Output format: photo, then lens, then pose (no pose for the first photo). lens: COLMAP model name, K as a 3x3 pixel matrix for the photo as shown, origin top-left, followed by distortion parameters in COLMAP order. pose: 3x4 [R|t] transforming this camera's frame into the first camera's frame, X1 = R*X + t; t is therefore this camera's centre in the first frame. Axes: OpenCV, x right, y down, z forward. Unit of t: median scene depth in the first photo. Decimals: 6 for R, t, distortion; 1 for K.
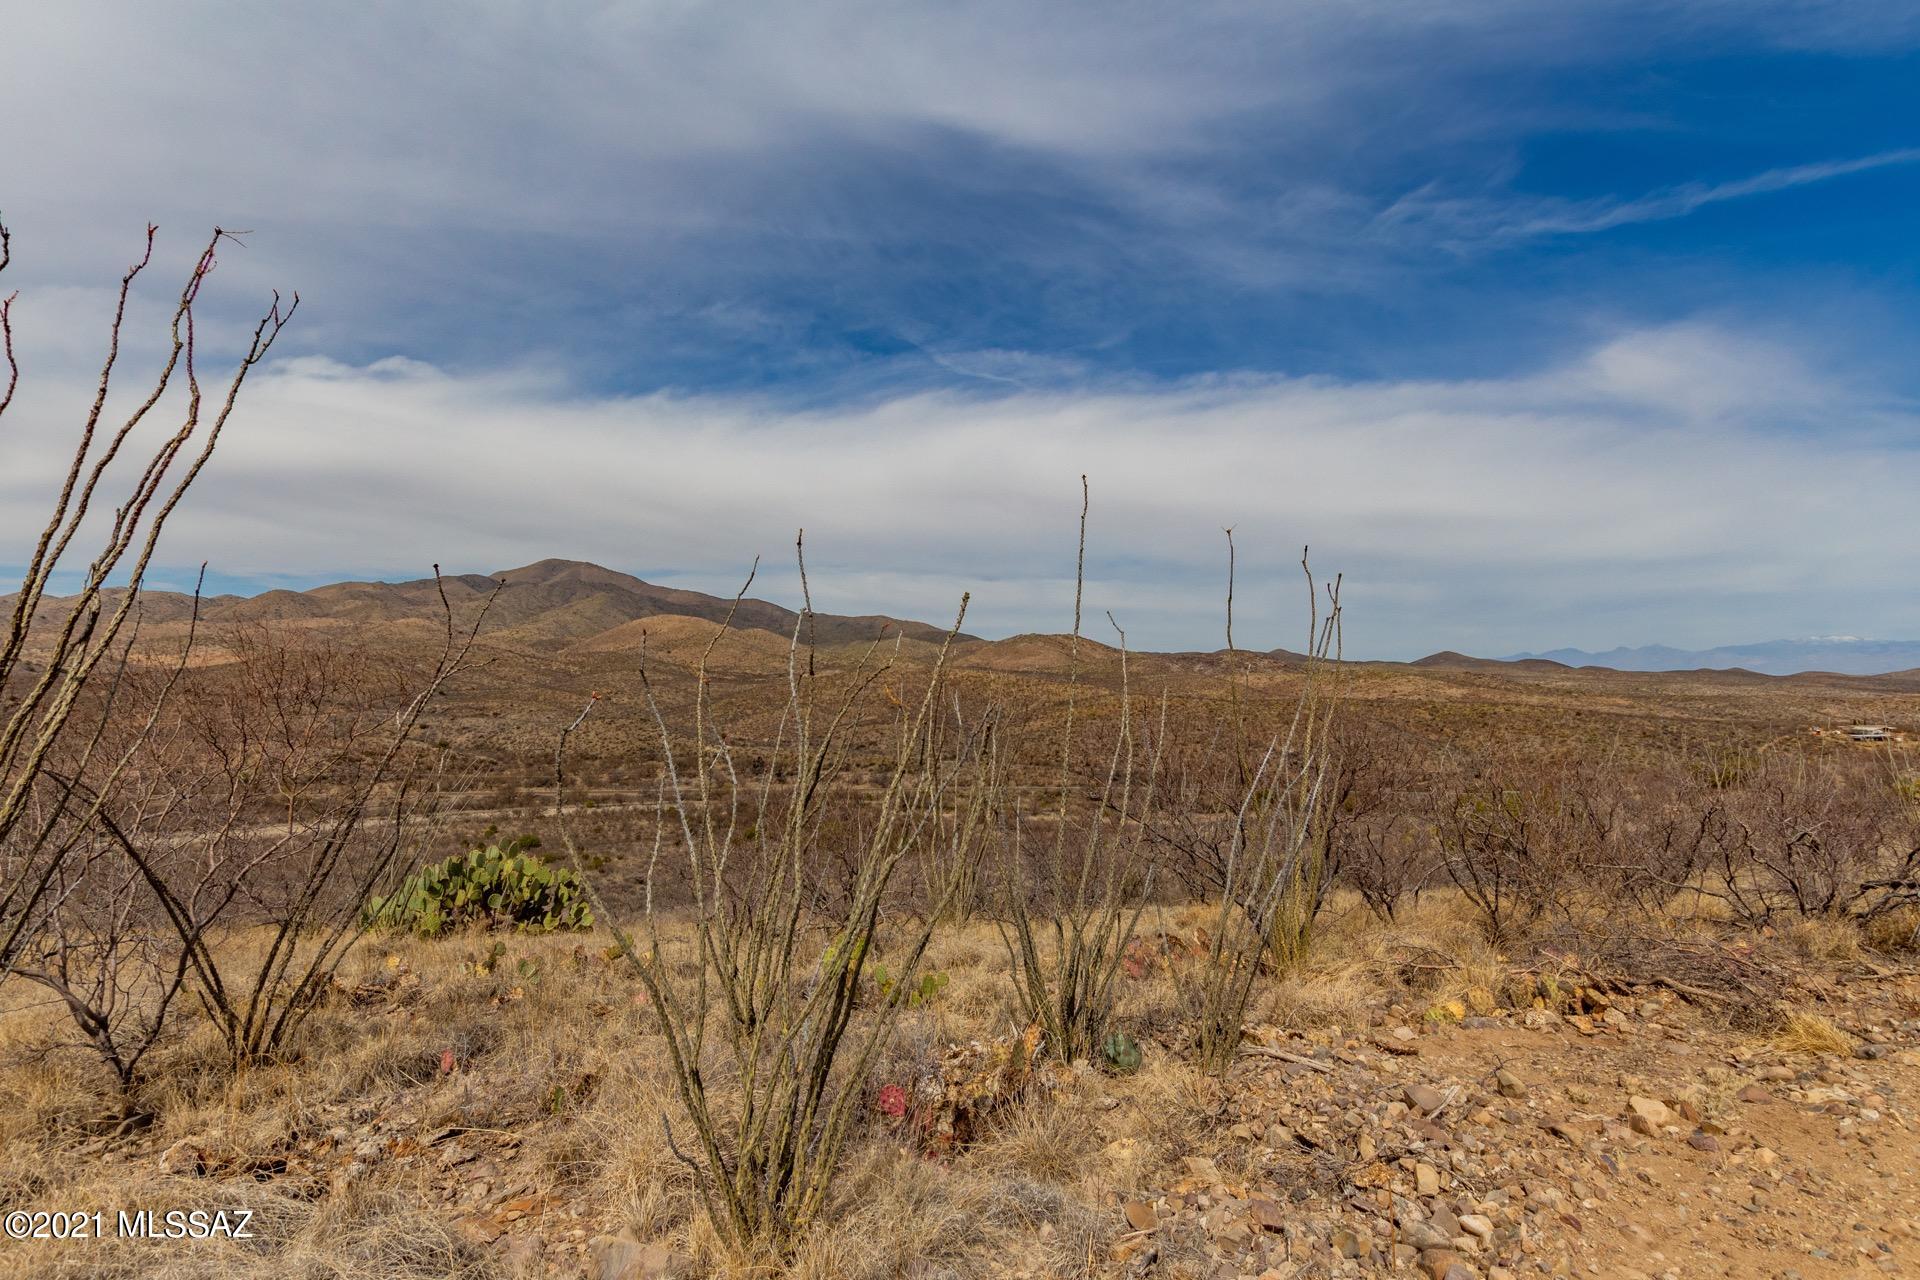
lens RADIAL K [[917.4, 0, 954.1], [0, 917.4, 650.1], [0, 0, 1]] dist [0.018672, -0.007932]
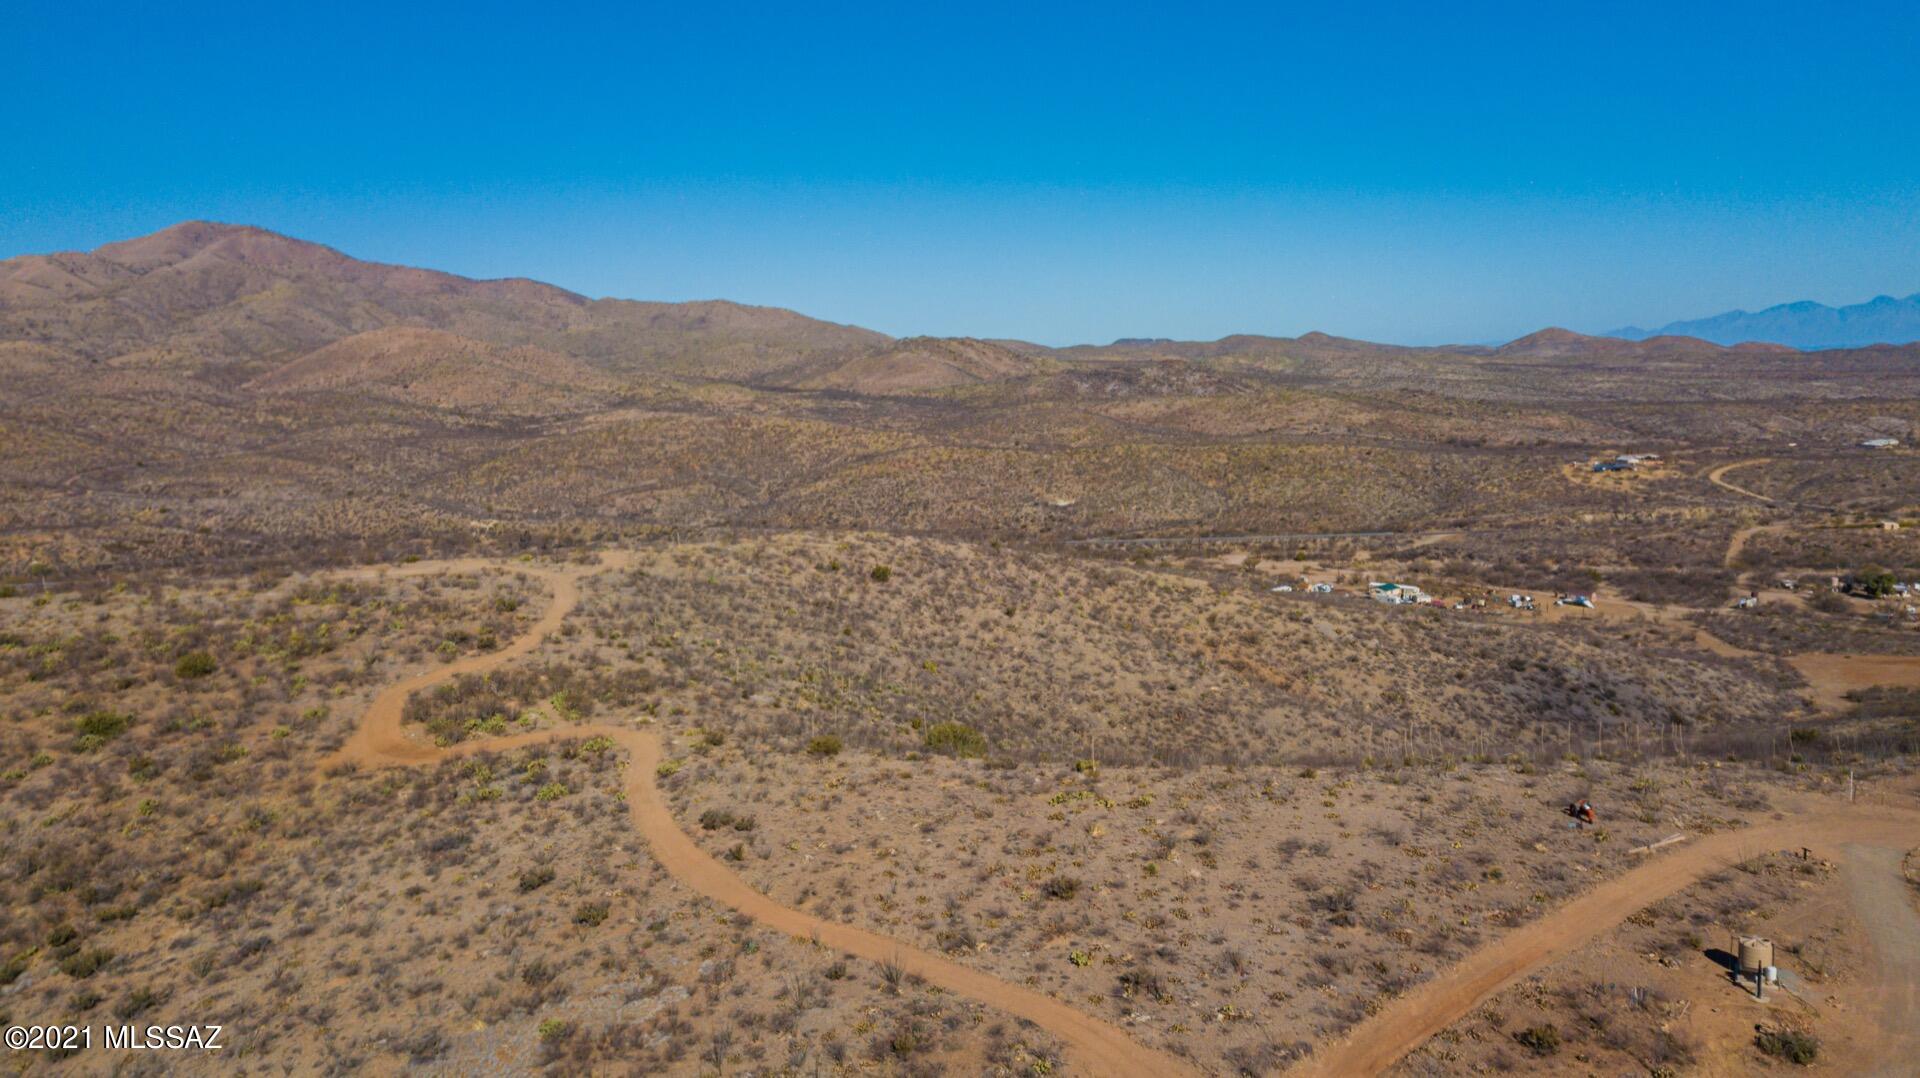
lens RADIAL K [[1447.6, 0, 956.3], [0, 1447.6, 574.8], [0, 0, 1]] dist [0.031582, -0.009338]
pose [[0.997306, -0.039421, 0.061859, 0.123066], [0.028722, 0.985844, 0.165184, -0.066938], [-0.067495, -0.162962, 0.984321, -0.475880]]
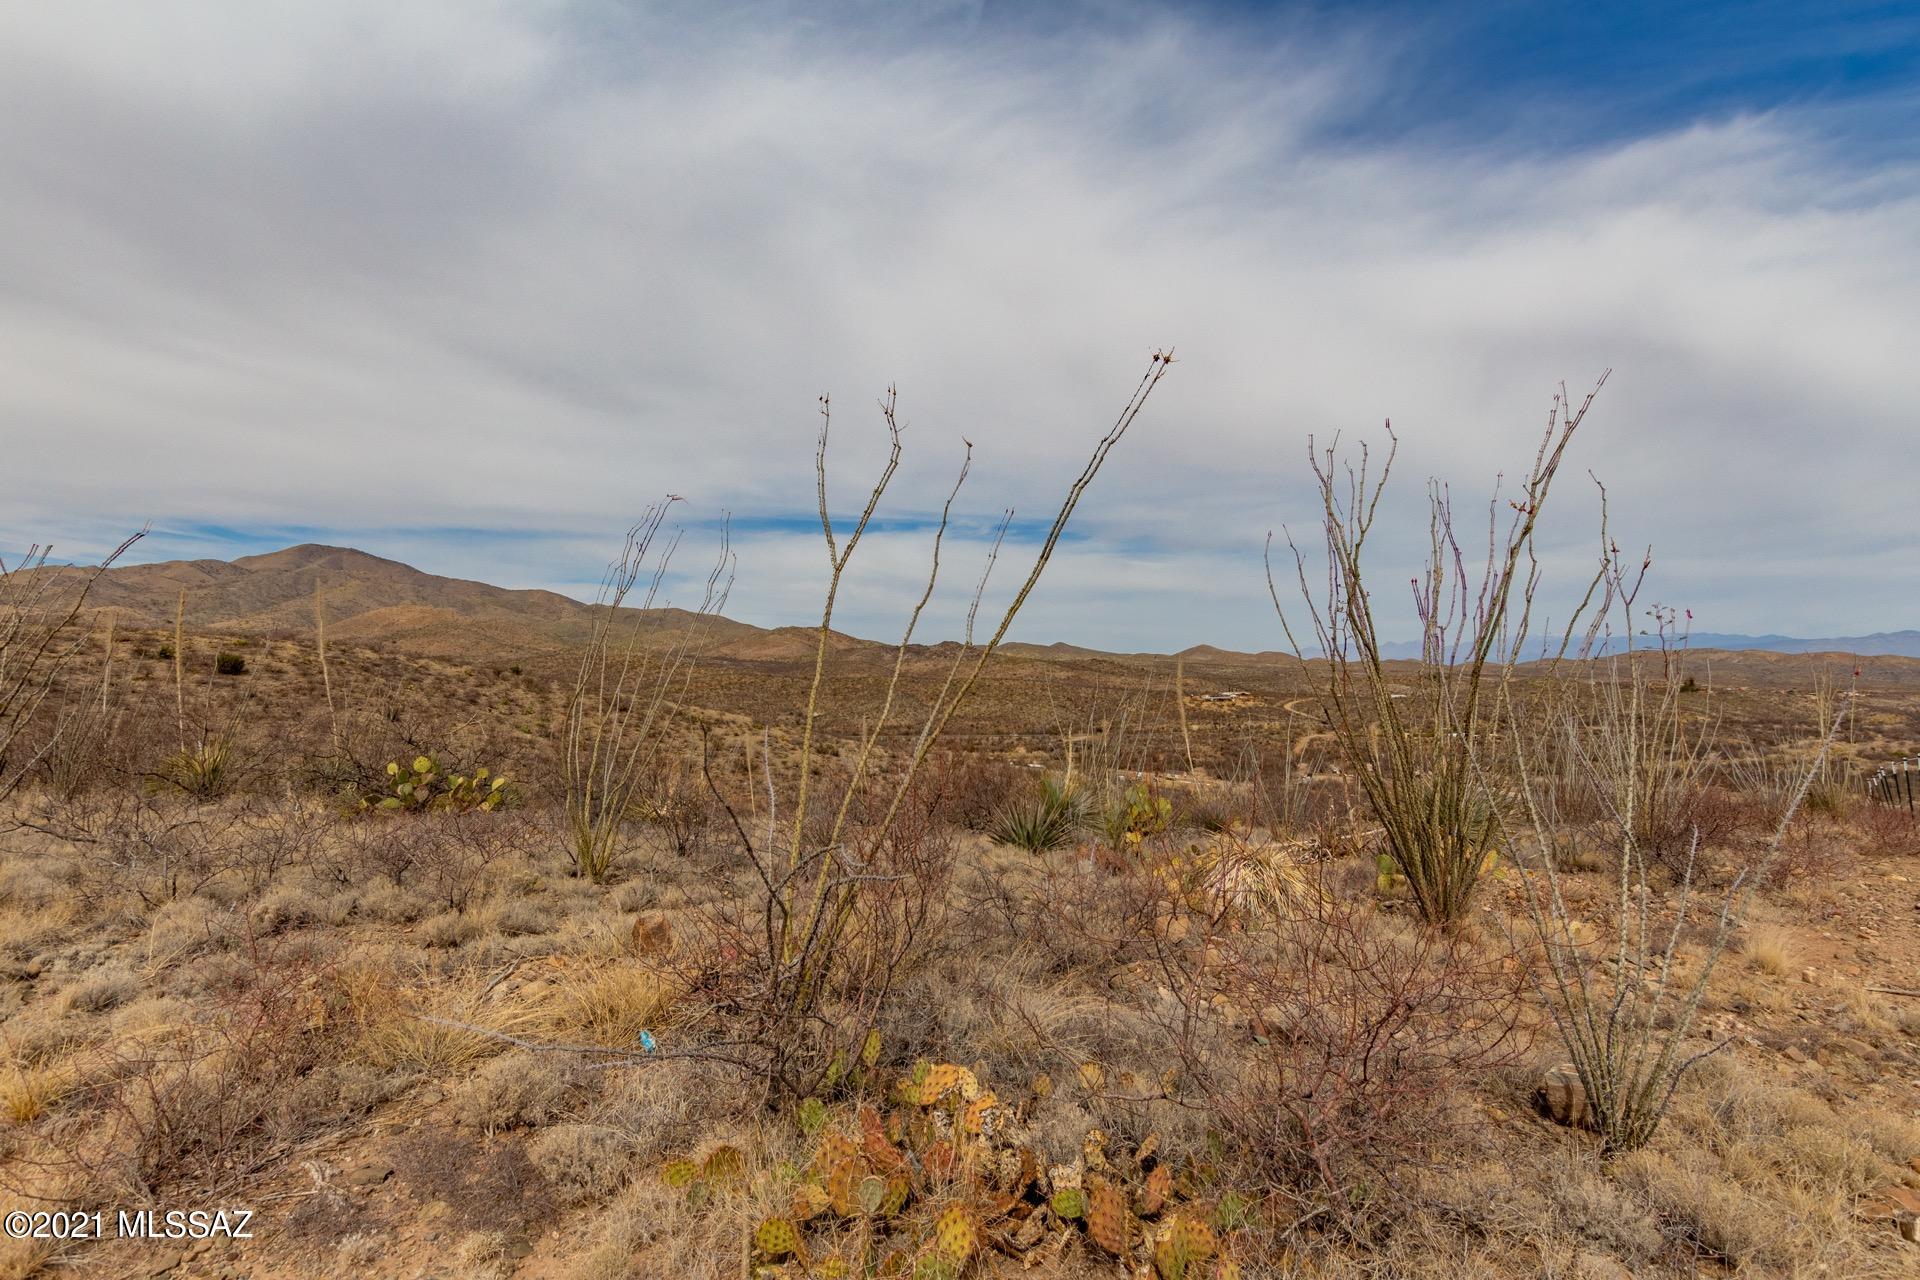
lens RADIAL K [[917.4, 0, 951.8], [0, 917.4, 648.3], [0, 0, 1]] dist [0.018672, -0.007932]
pose [[0.984384, 0.001006, 0.176034, 0.276046], [-0.001911, 0.999986, 0.004968, 0.006271], [-0.176027, -0.005227, 0.984371, -0.266856]]
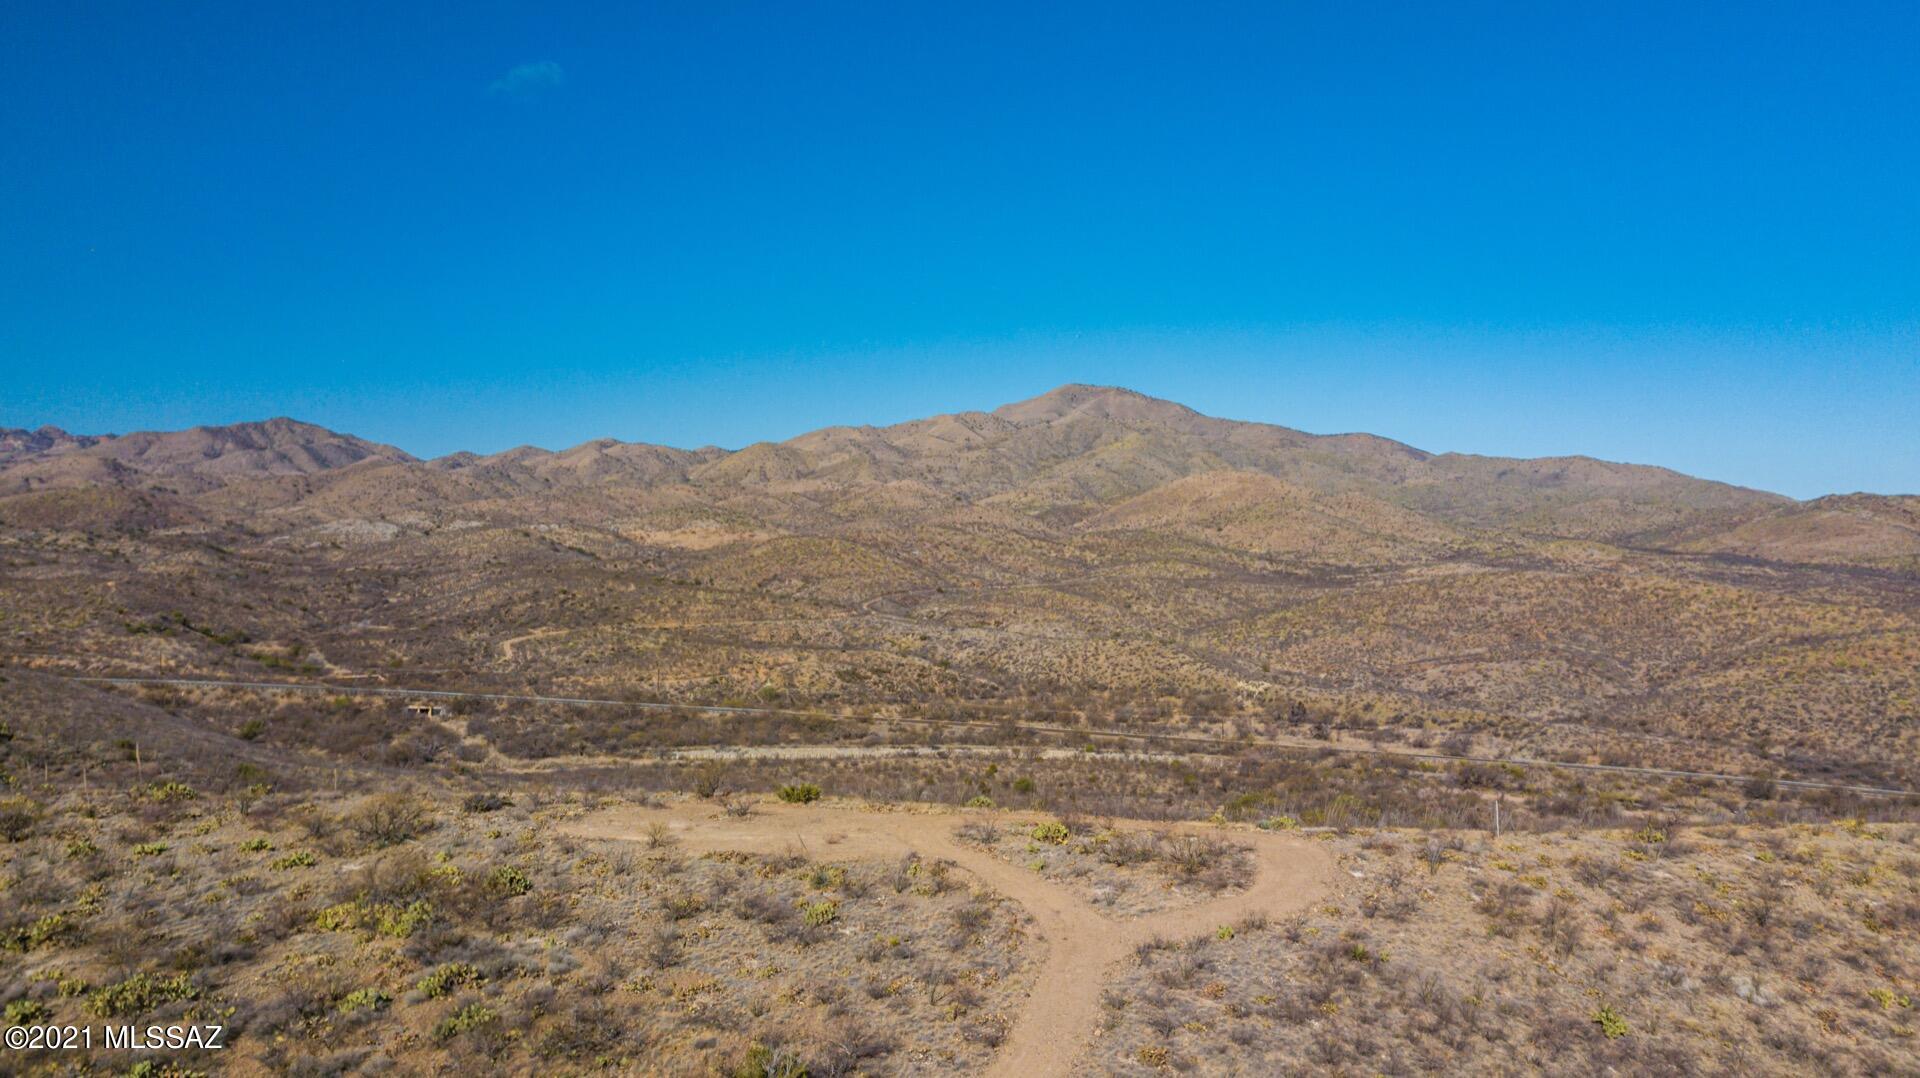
lens RADIAL K [[1447.6, 0, 954.9], [0, 1447.6, 534.1], [0, 0, 1]] dist [0.031582, -0.009338]
pose [[0.880592, 0.008476, -0.473799, 0.084271], [0.001029, 0.999803, 0.019798, -0.037596], [0.473874, -0.017921, 0.880410, -0.162447]]
